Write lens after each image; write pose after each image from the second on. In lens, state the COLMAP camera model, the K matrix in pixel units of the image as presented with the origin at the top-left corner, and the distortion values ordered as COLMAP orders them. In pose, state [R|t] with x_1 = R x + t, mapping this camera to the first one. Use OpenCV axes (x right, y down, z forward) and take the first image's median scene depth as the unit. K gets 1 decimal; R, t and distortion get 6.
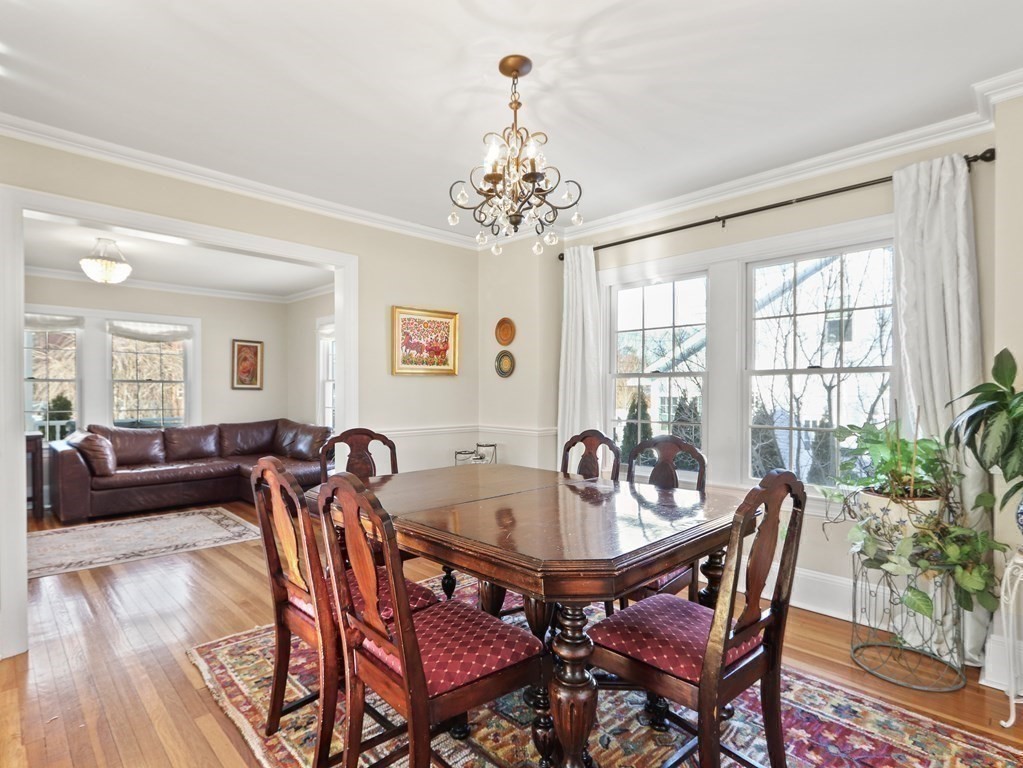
lens RADIAL K [[539.5, 0, 513.5], [0, 539.5, 394.2], [0, 0, 1]] dist [0.000295, 0.002765]
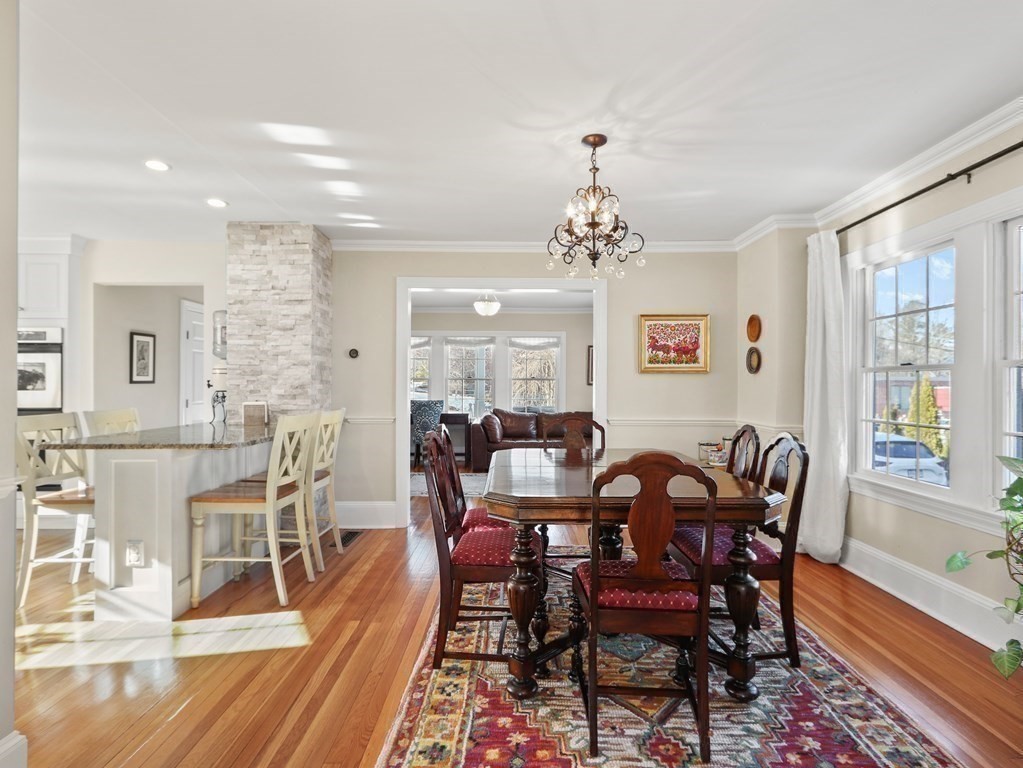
lens RADIAL K [[539.5, 0, 515.3], [0, 539.5, 384.0], [0, 0, 1]] dist [0.000295, 0.002765]
pose [[0.710075, -0.001096, -0.704125, 0.396806], [-0.004872, 0.999967, -0.006470, -0.003157], [0.704109, 0.008025, 0.710046, -0.031381]]
